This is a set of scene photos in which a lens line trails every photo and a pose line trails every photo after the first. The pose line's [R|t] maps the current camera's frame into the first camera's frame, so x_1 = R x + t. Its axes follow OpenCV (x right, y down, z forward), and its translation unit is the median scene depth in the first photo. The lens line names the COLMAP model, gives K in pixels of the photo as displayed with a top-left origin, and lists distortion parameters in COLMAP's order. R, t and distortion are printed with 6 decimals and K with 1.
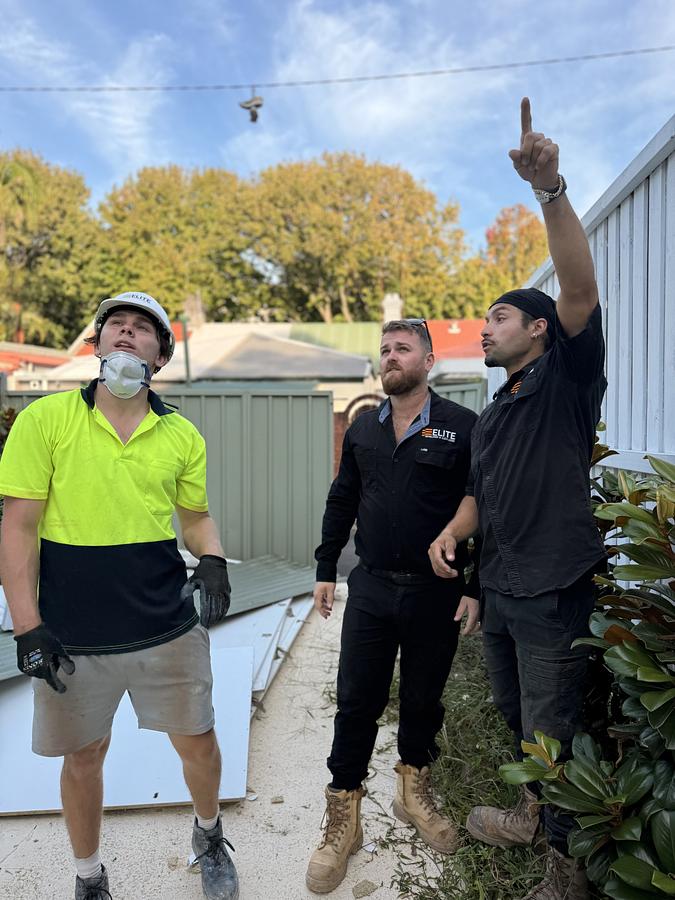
lens RADIAL K [[642.2, 0, 337.5], [0, 642.2, 450.0], [0, 0, 1]] dist [0.133648, -0.199523]
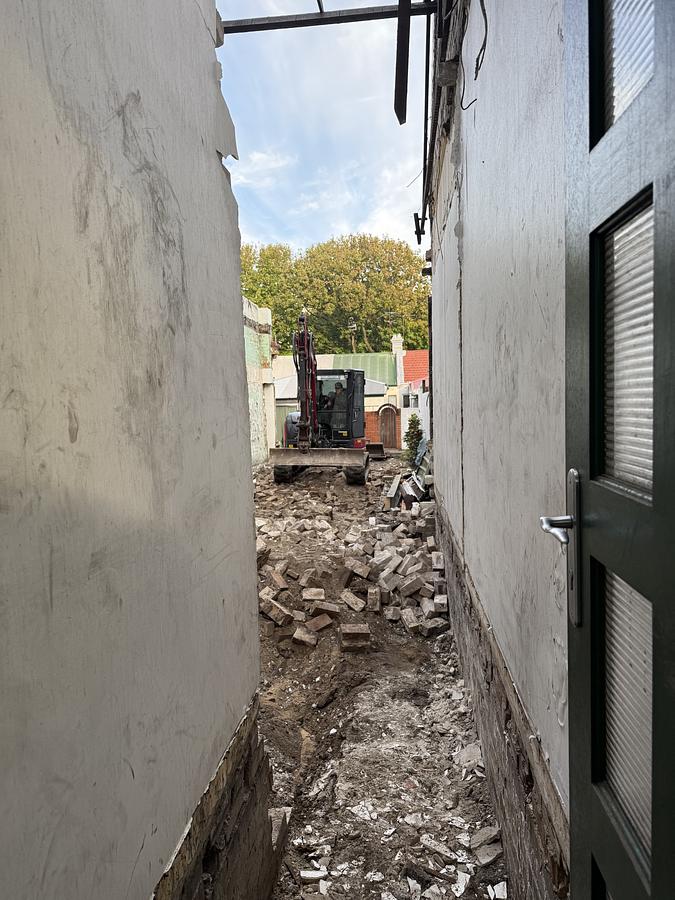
lens RADIAL K [[642.2, 0, 337.5], [0, 642.2, 450.0], [0, 0, 1]] dist [0.133648, -0.199523]
pose [[0.999471, -0.026894, -0.018260, -0.036238], [0.027002, 0.999619, 0.005686, 0.025843], [0.018101, -0.006176, 0.999817, -0.528472]]
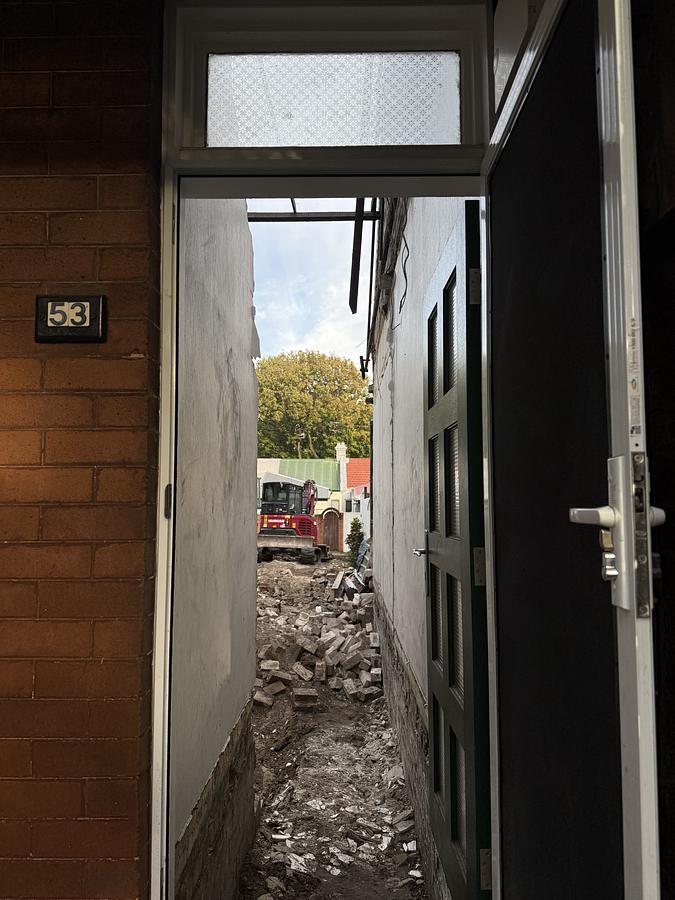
lens RADIAL K [[642.2, 0, 337.5], [0, 642.2, 450.0], [0, 0, 1]] dist [0.133648, -0.199523]
pose [[0.997242, 0.012127, 0.073227, -0.041373], [-0.000713, 0.988083, -0.153921, 0.029542], [-0.074221, 0.153445, 0.985366, -0.570449]]
